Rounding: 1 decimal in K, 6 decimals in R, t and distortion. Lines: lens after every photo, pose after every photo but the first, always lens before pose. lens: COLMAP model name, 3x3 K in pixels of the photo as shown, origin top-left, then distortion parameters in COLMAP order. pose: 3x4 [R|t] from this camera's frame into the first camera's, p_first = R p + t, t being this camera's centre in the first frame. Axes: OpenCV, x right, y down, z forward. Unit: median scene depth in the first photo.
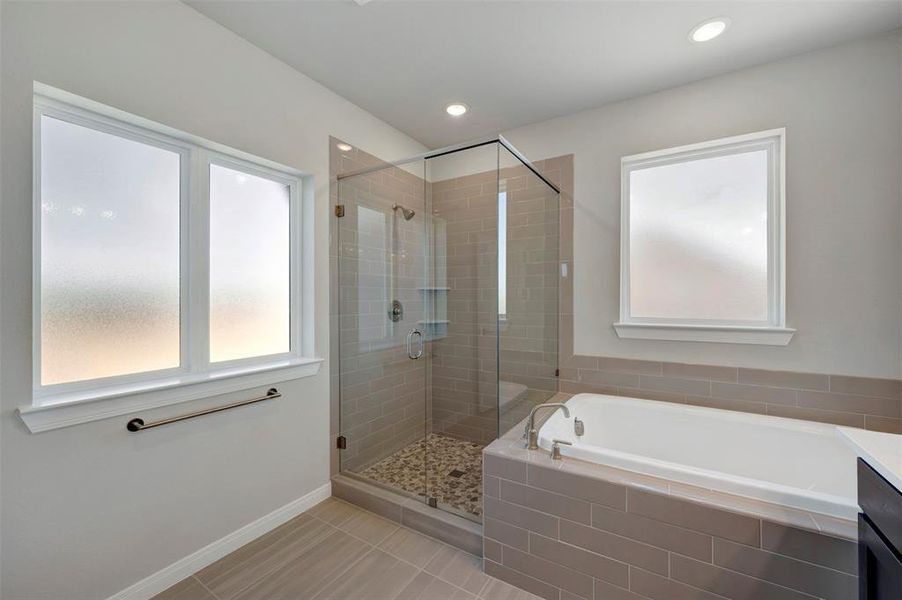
lens RADIAL K [[358.6, 0, 453.5], [0, 358.6, 298.1], [0, 0, 1]] dist [0.002617, -0.000543]
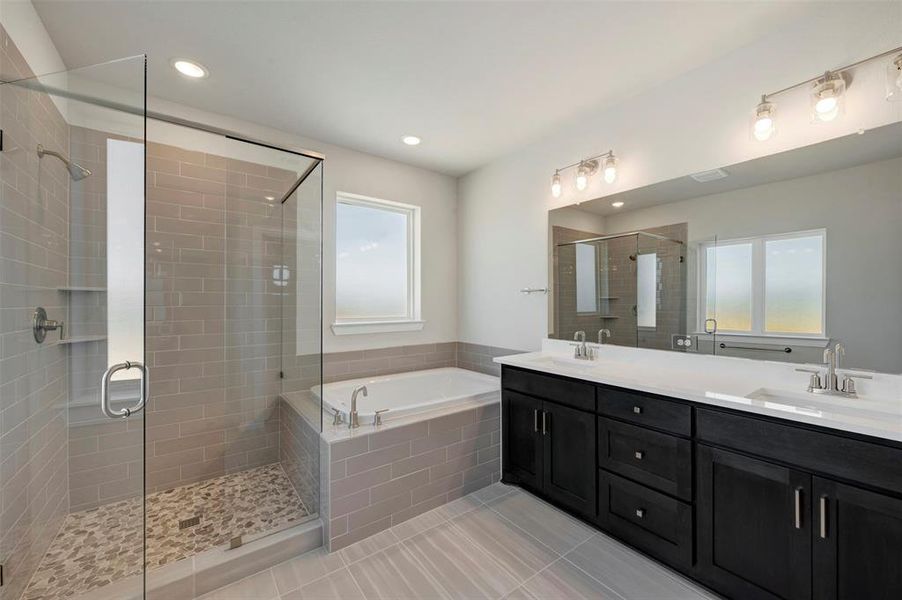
lens RADIAL K [[358.6, 0, 453.0], [0, 358.6, 302.0], [0, 0, 1]] dist [0.002617, -0.000543]
pose [[0.368172, -0.000189, 0.929758, -0.512792], [-0.001399, 0.999999, 0.000757, -0.005754], [-0.929757, -0.001580, 0.368171, 0.154768]]
